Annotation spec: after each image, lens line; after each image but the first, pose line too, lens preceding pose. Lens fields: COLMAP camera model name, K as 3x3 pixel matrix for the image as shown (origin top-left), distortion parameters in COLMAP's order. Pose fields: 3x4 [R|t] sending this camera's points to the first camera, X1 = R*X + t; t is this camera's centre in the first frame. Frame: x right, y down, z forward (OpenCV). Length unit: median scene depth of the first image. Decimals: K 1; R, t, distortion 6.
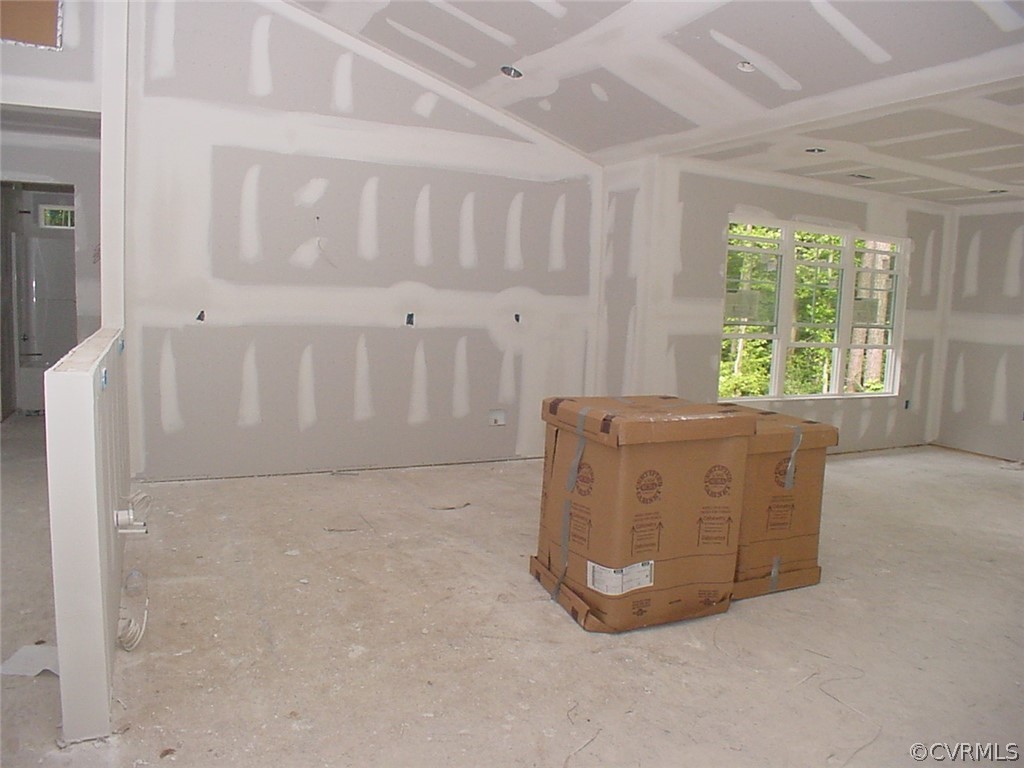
lens RADIAL K [[743.3, 0, 503.0], [0, 743.3, 380.5], [0, 0, 1]] dist [-0.159216, 0.086313]
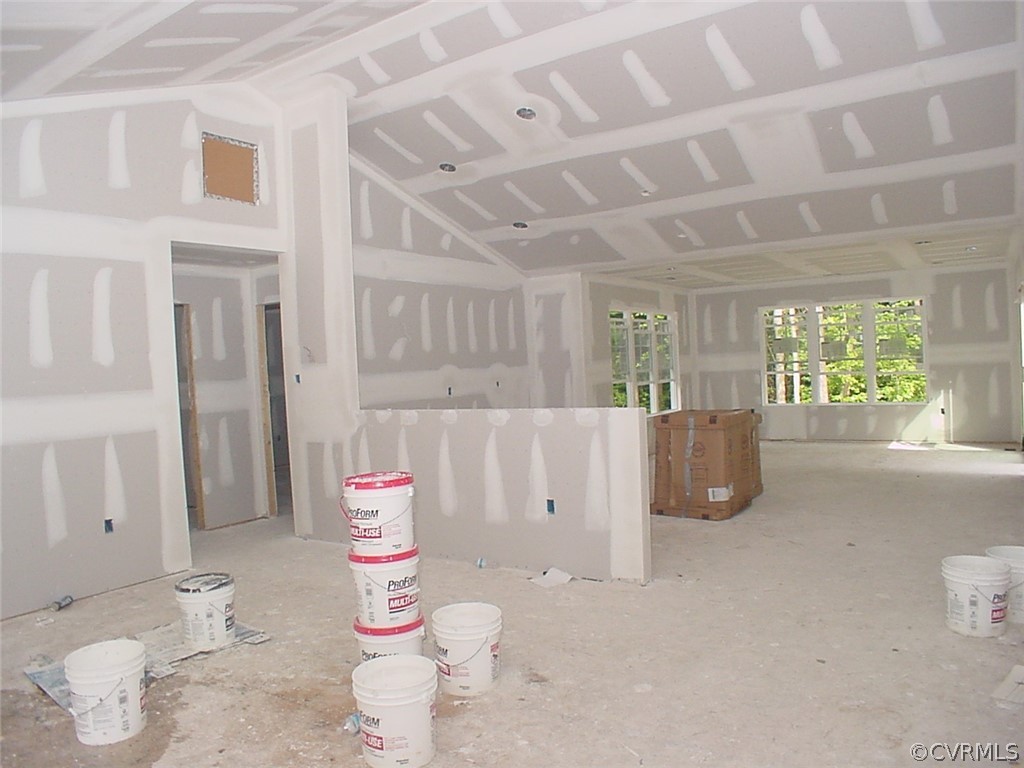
lens RADIAL K [[743.3, 0, 503.0], [0, 743.3, 380.5], [0, 0, 1]] dist [-0.159216, 0.086313]
pose [[0.862537, -0.092580, 0.497453, -0.765493], [0.137701, 0.988962, -0.054708, -0.011256], [-0.486897, 0.115687, 0.865764, -0.294387]]
